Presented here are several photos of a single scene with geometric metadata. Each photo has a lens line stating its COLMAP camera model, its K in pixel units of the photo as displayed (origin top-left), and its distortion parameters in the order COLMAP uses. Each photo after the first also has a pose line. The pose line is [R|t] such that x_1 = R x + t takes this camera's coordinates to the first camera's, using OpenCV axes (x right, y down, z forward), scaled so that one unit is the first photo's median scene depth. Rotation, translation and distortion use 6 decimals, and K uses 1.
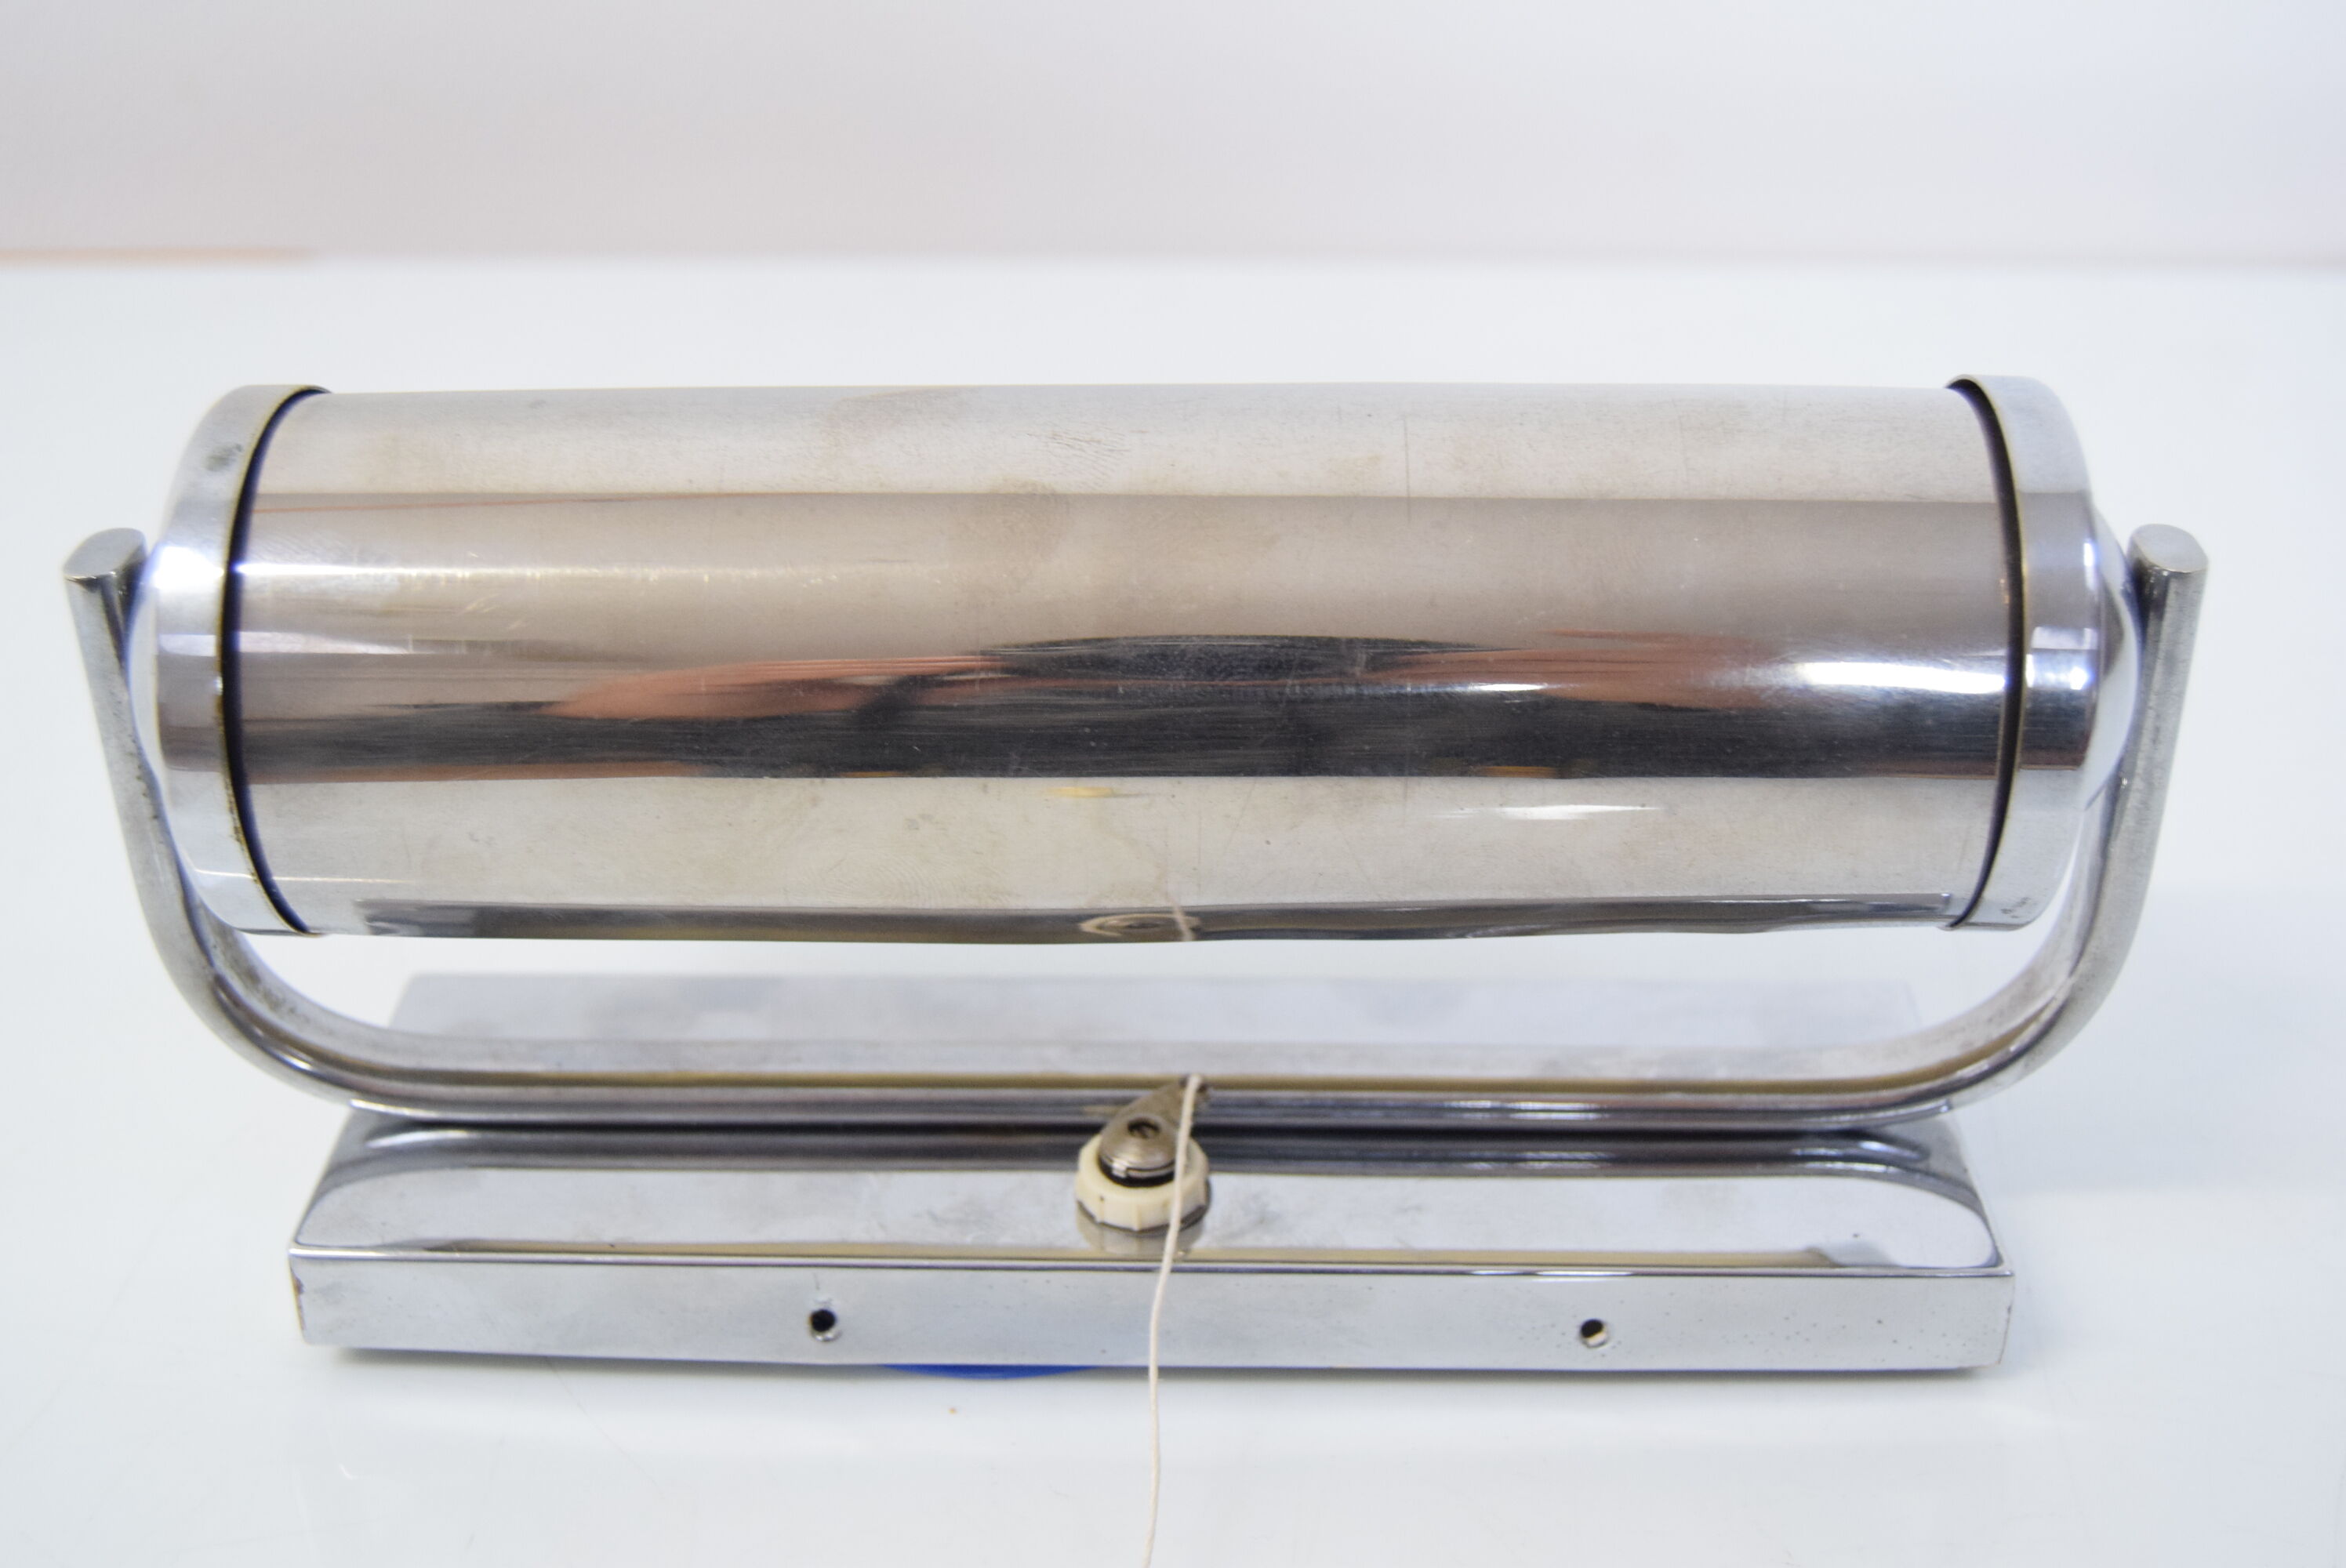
lens RADIAL K [[2872.6, 0, 1173.0], [0, 2872.6, 784.0], [0, 0, 1]] dist [-0.080953, 0.056793]
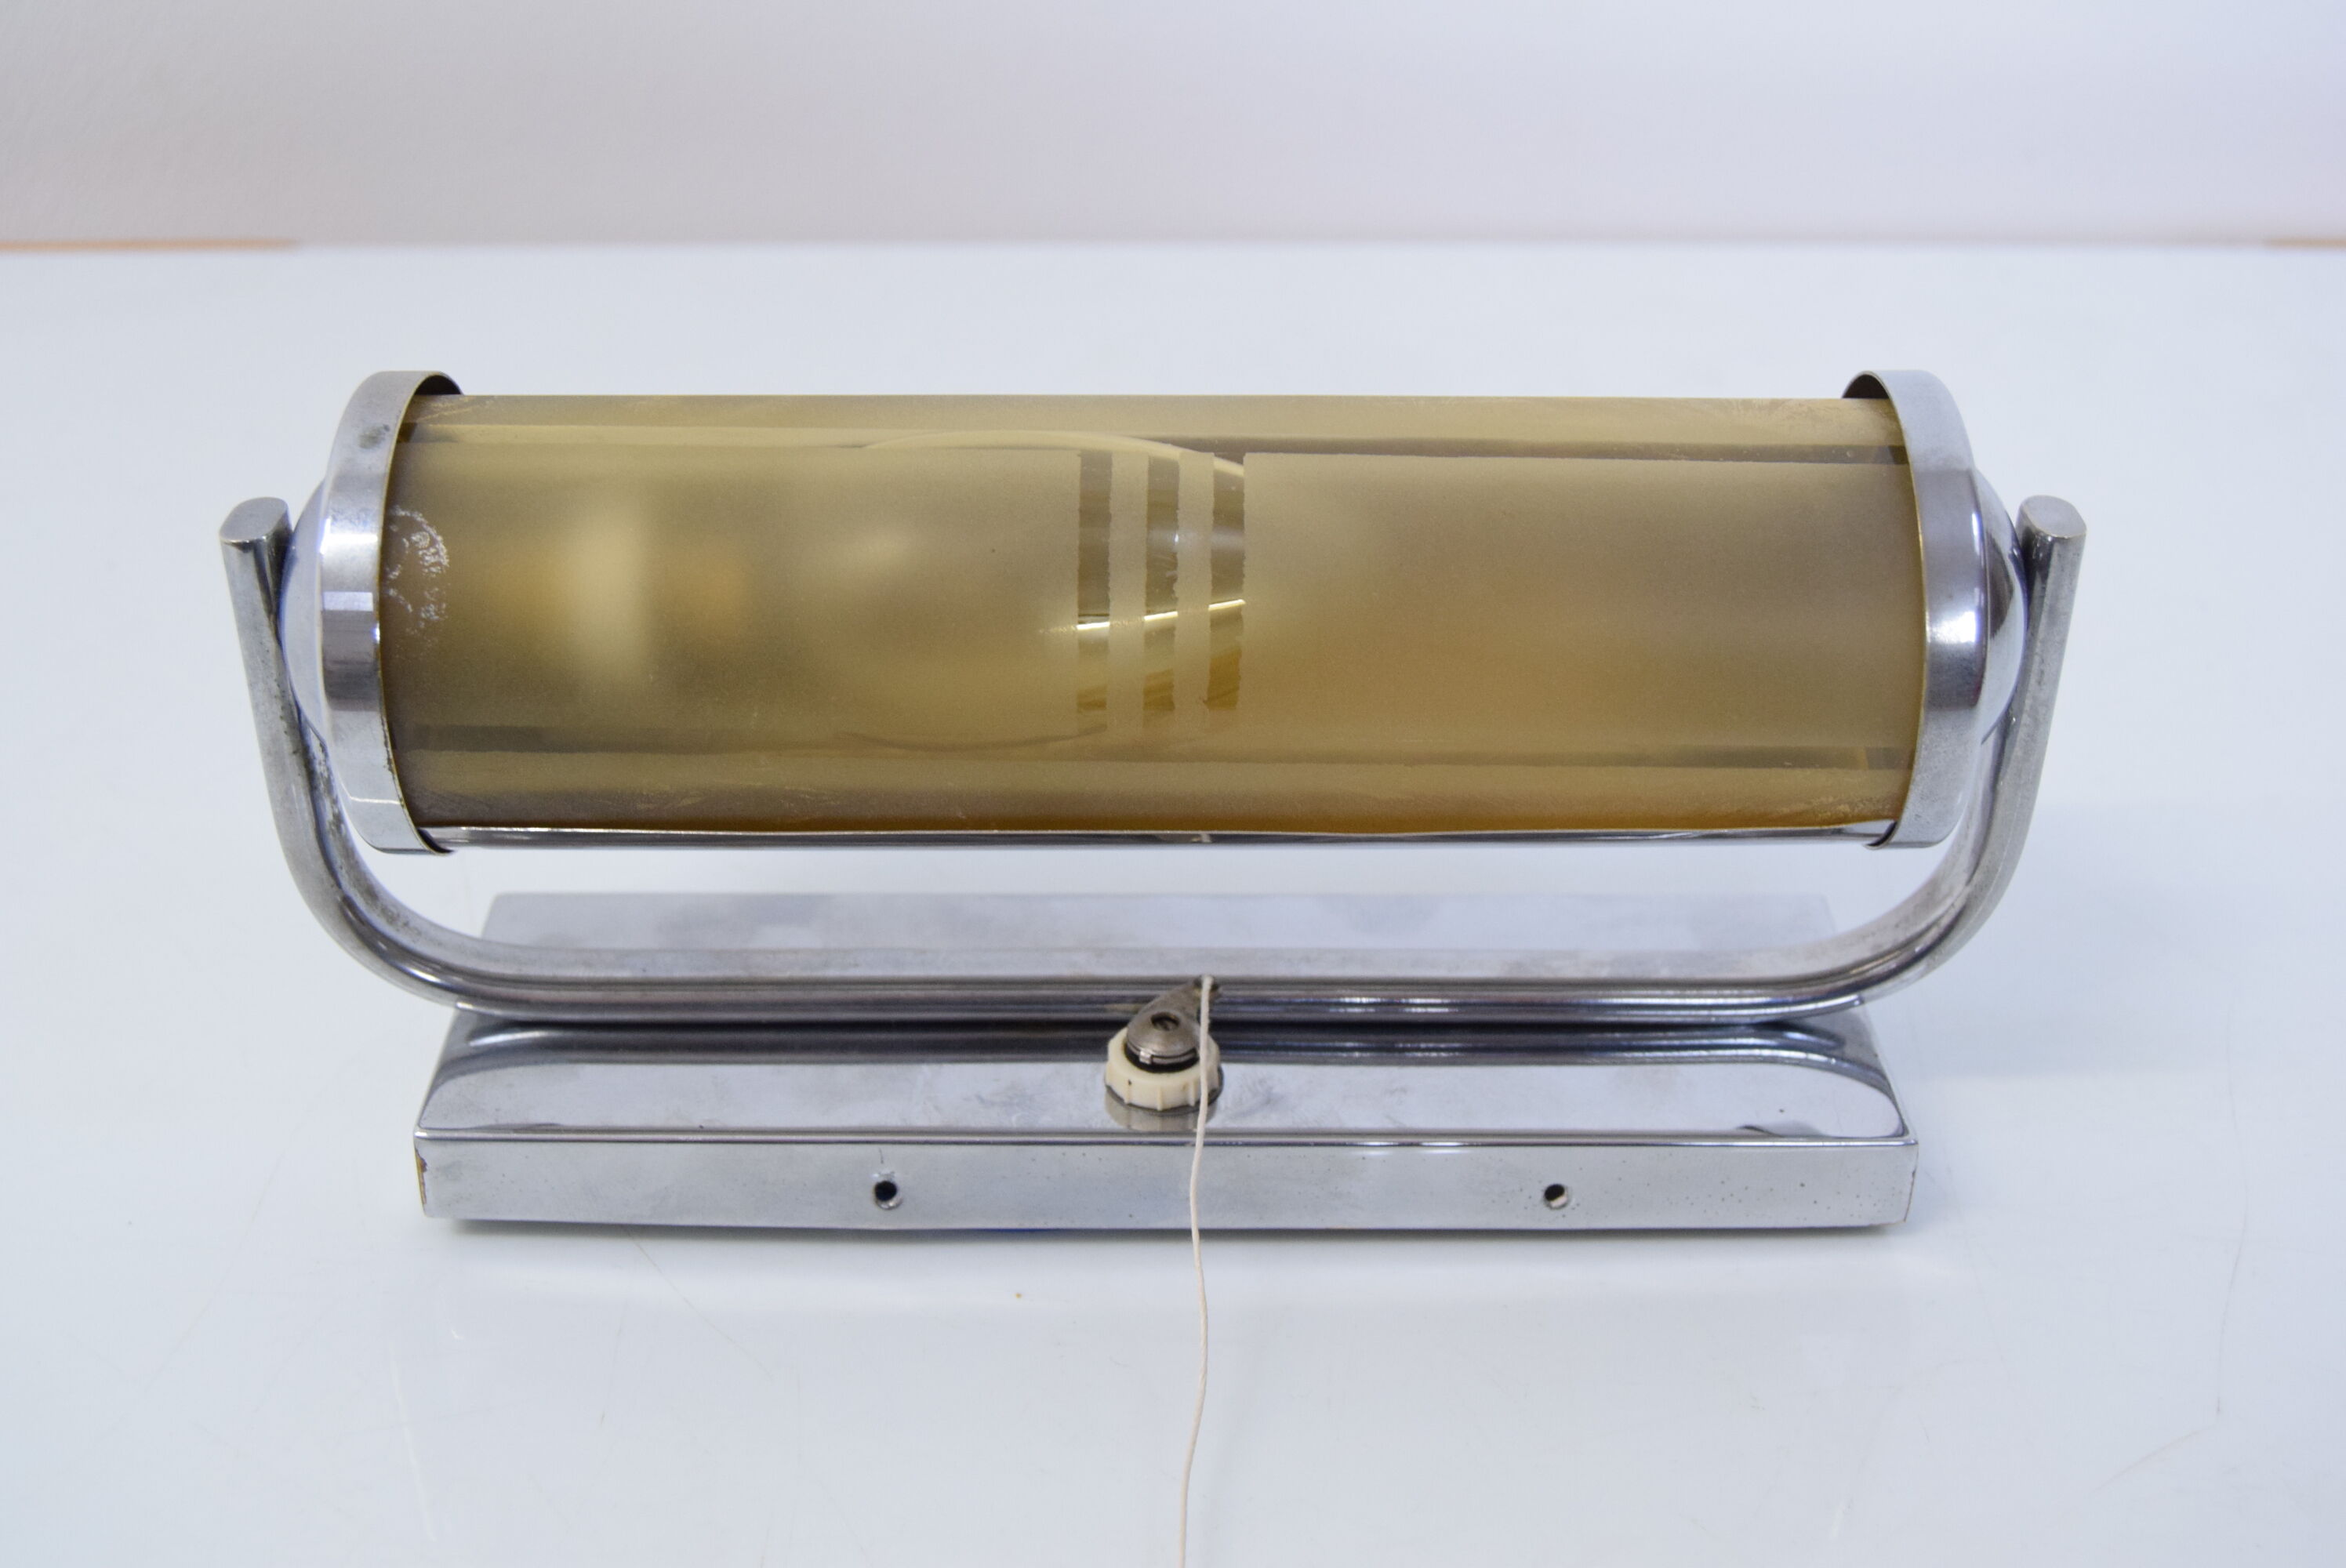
lens RADIAL K [[2872.6, 0, 1173.0], [0, 2872.6, 784.0], [0, 0, 1]] dist [-0.080953, 0.056793]
pose [[0.999332, -0.002632, 0.036463, -0.048354], [0.001936, 0.999816, 0.019097, 0.003243], [-0.036507, -0.019014, 0.999153, -0.142716]]
